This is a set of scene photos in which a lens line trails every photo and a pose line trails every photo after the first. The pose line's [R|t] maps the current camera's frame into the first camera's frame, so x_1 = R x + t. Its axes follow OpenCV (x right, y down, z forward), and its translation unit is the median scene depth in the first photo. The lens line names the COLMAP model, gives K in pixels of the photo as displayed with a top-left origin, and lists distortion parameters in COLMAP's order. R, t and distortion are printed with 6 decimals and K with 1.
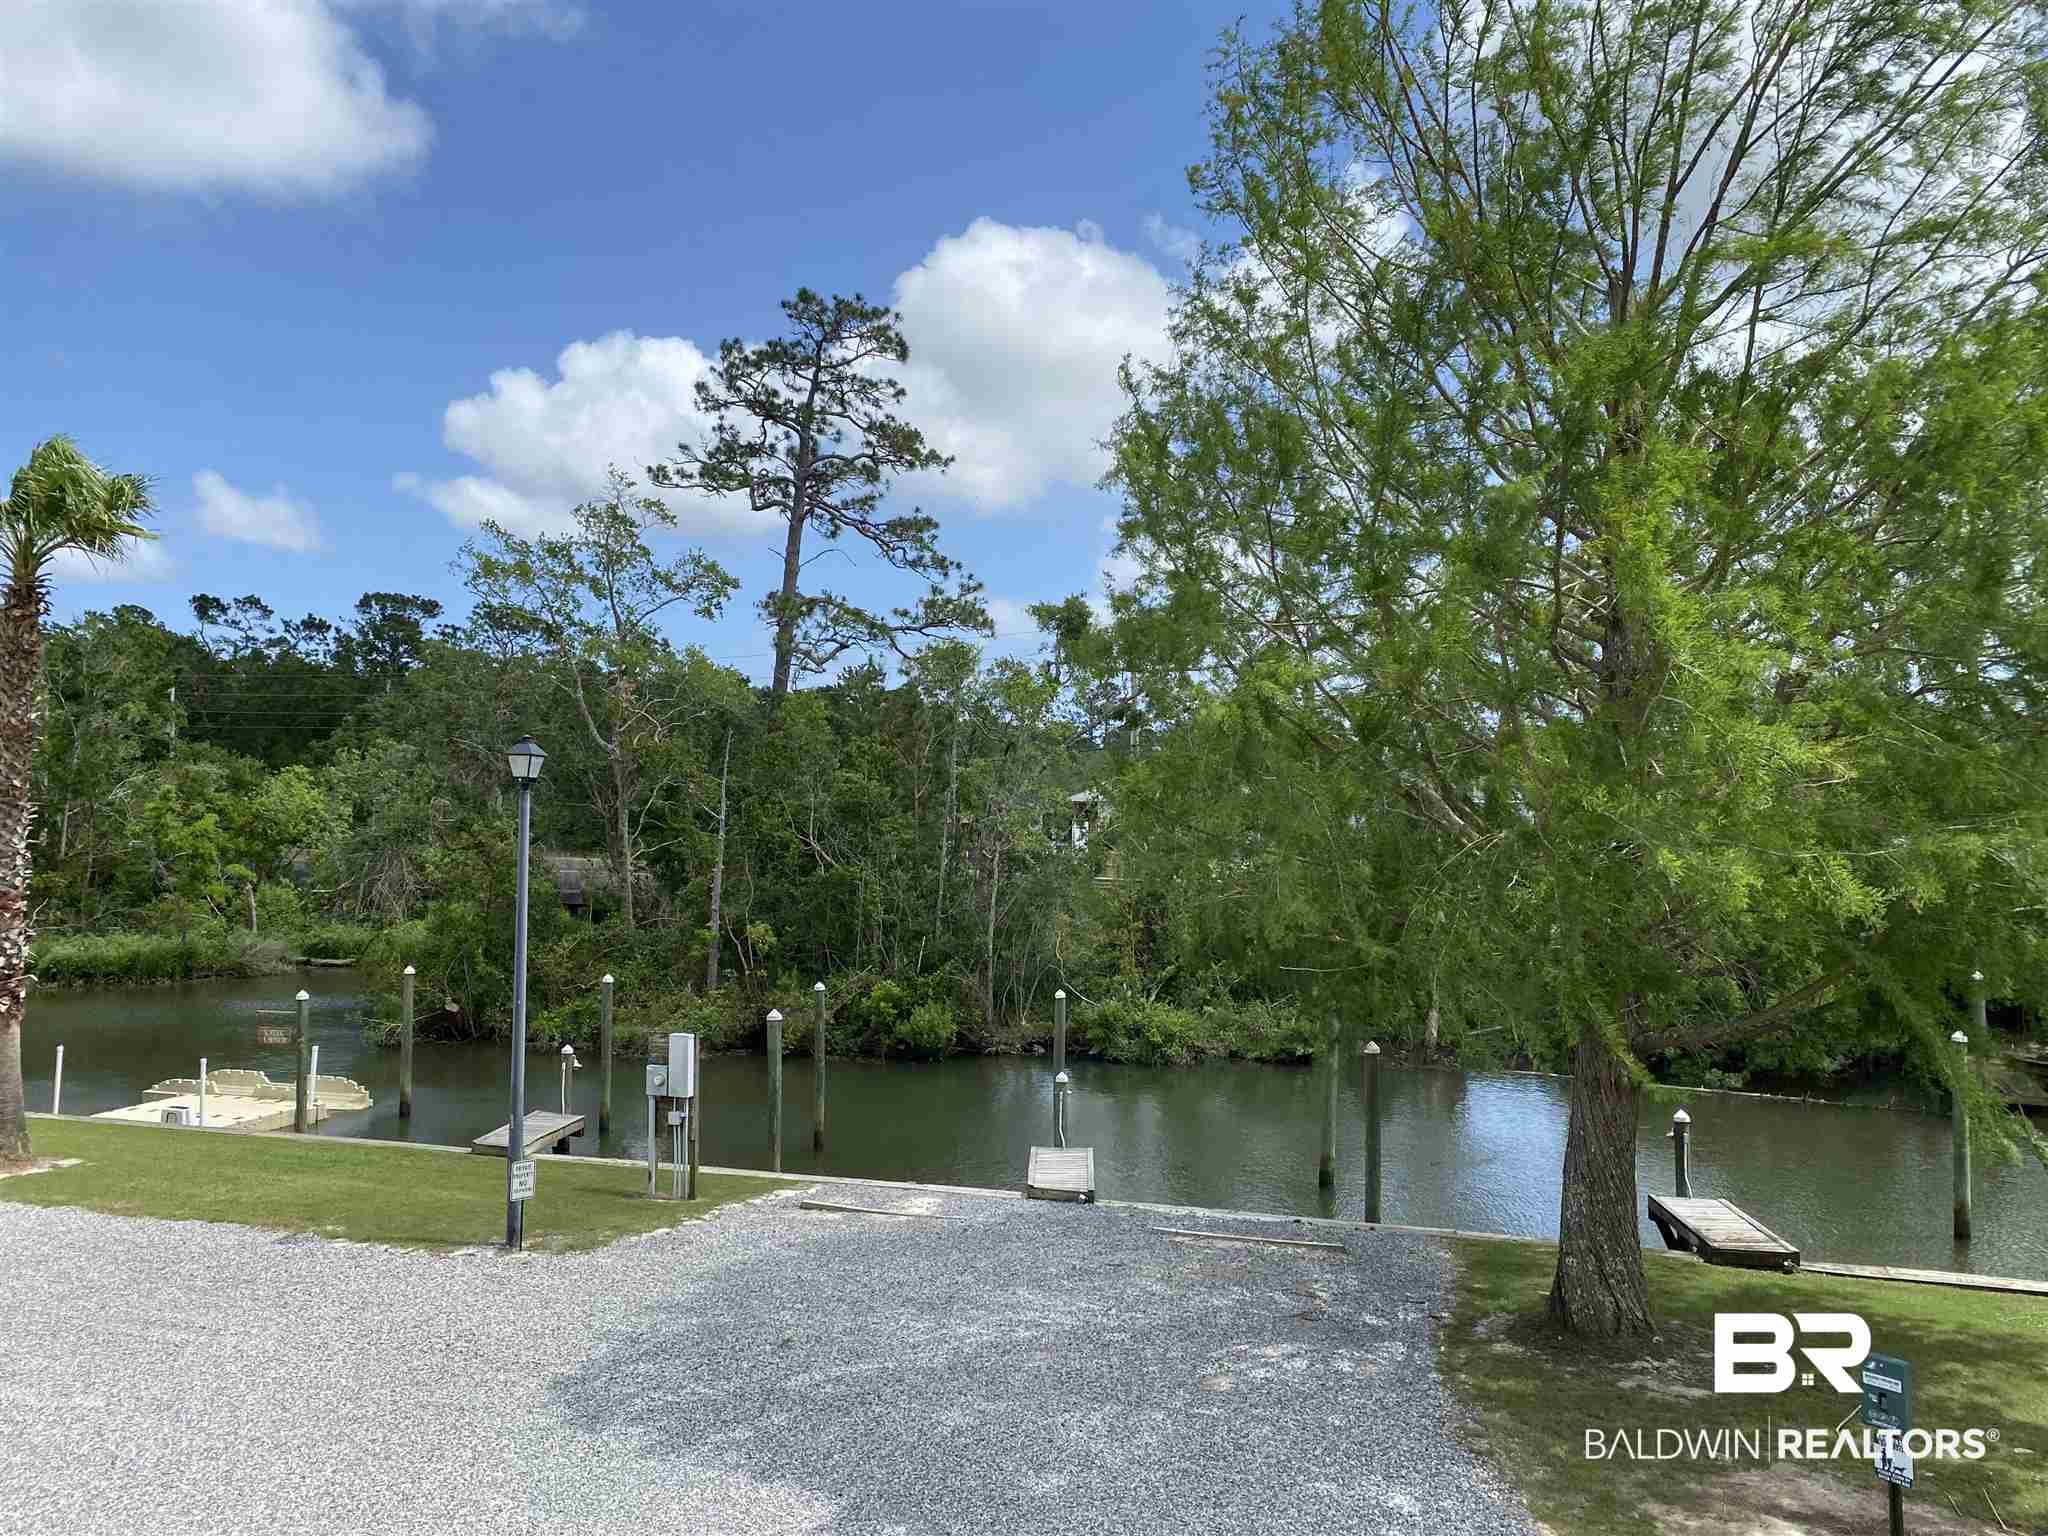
lens RADIAL K [[1539.4, 0, 1024.2], [0, 1539.4, 770.0], [0, 0, 1]] dist [0.008624, 0.007302]
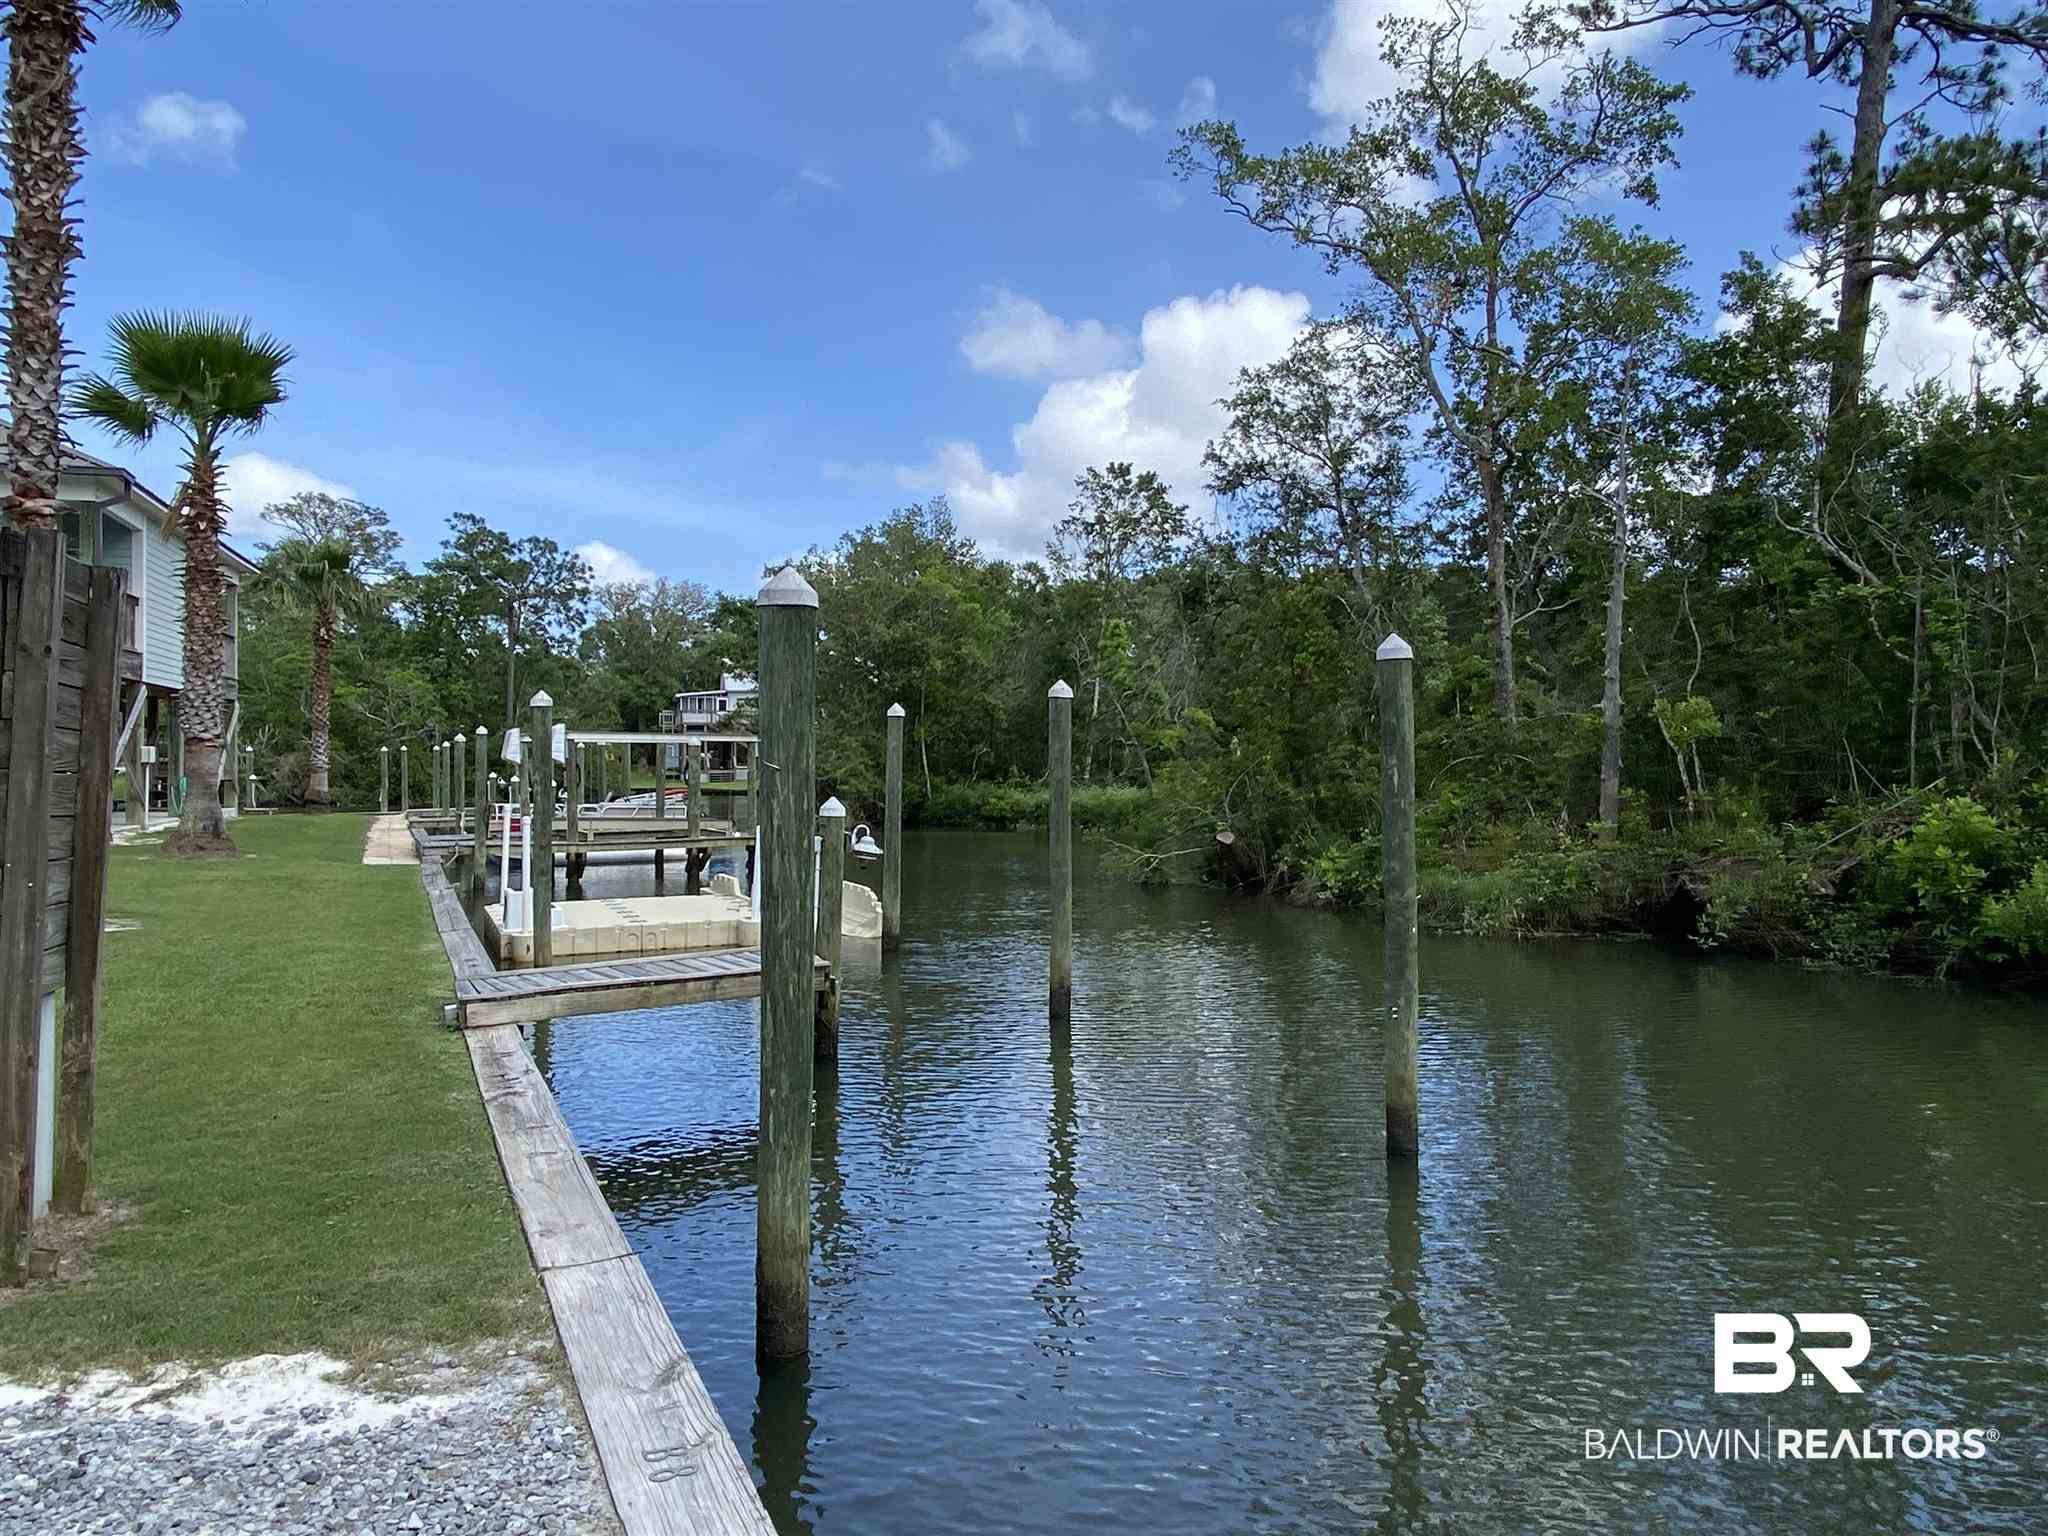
lens RADIAL K [[1359.9, 0, 1019.1], [0, 1359.9, 770.0], [0, 0, 1]] dist [0.000793, -0.003267]
pose [[0.703121, 0.006996, -0.711036, -0.004788], [0.031306, 0.998677, 0.040784, 0.090569], [0.710381, -0.050936, 0.701972, 0.477602]]
